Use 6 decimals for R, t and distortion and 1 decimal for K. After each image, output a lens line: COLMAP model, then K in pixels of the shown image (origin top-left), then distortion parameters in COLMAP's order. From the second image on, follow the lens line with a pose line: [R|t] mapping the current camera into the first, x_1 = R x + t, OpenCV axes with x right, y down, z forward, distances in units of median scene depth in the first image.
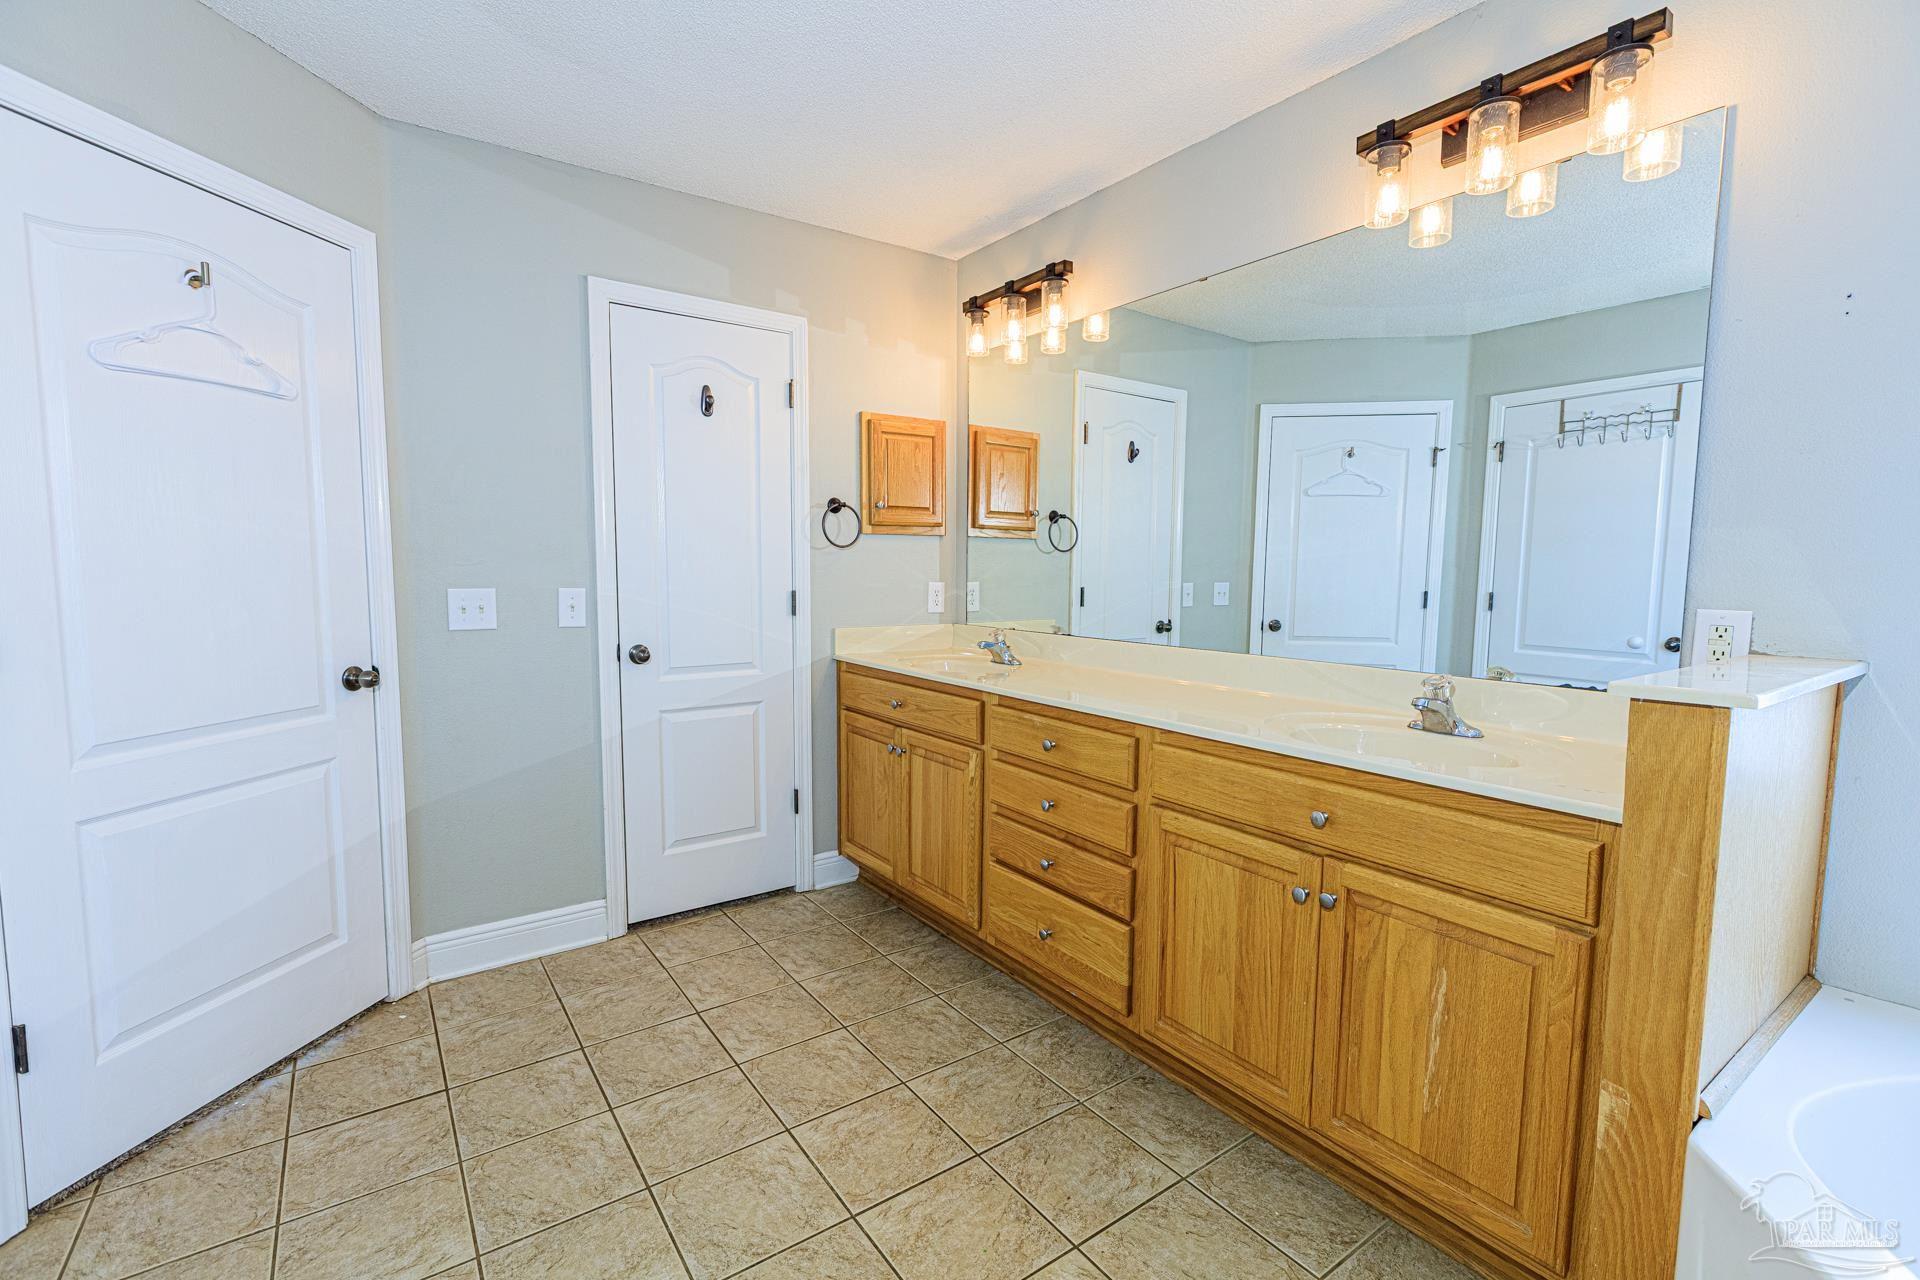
lens RADIAL K [[848.0, 0, 964.1], [0, 848.0, 640.2], [0, 0, 1]] dist [-0.002047, -0.000017]
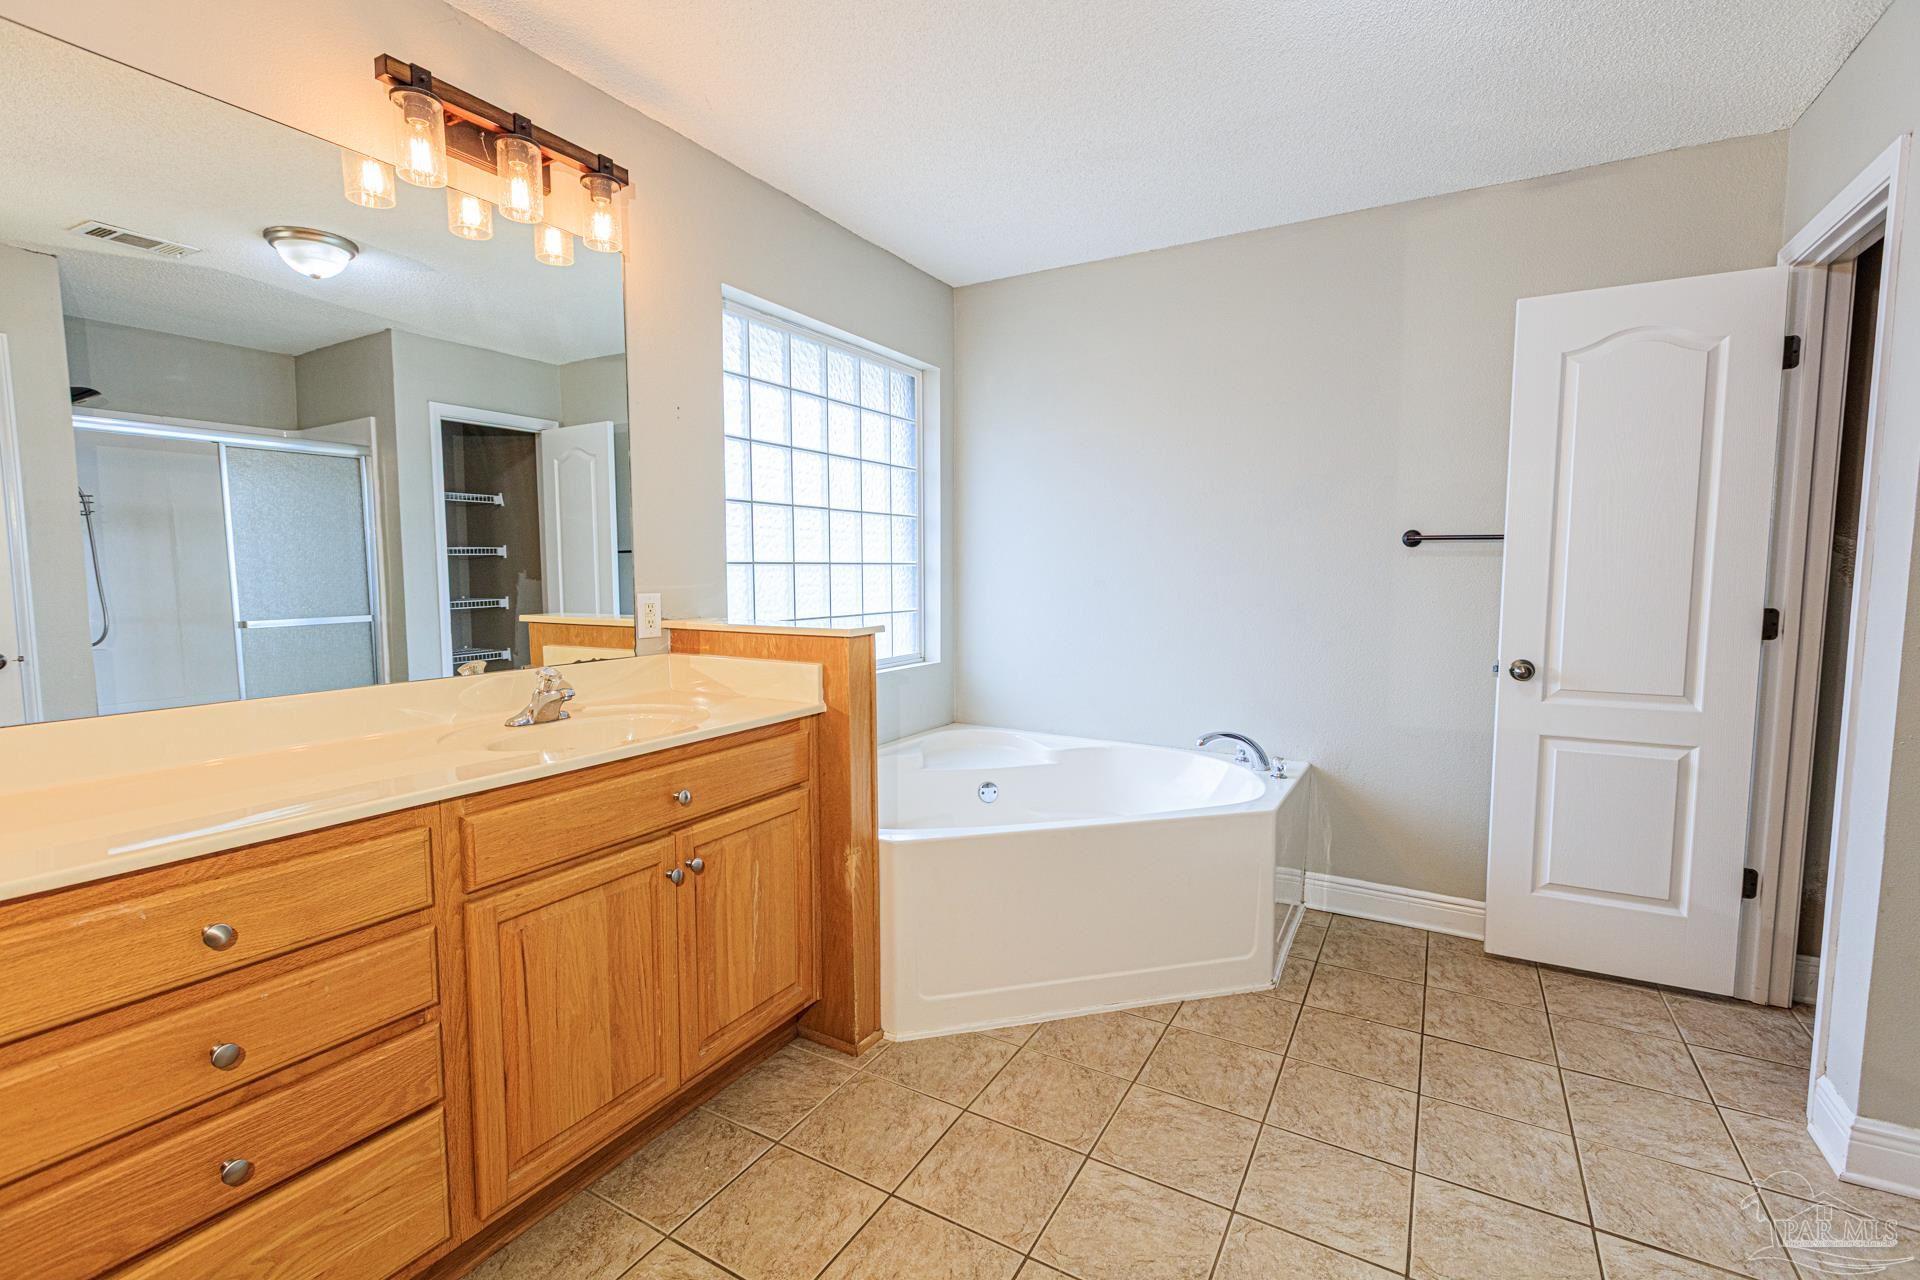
lens RADIAL K [[848.0, 0, 963.6], [0, 848.0, 639.5], [0, 0, 1]] dist [-0.002047, -0.000017]
pose [[-0.415645, -0.083512, 0.905685, -0.633889], [0.078432, 0.988775, 0.127168, -0.090800], [-0.906139, 0.123891, -0.404430, 0.977865]]
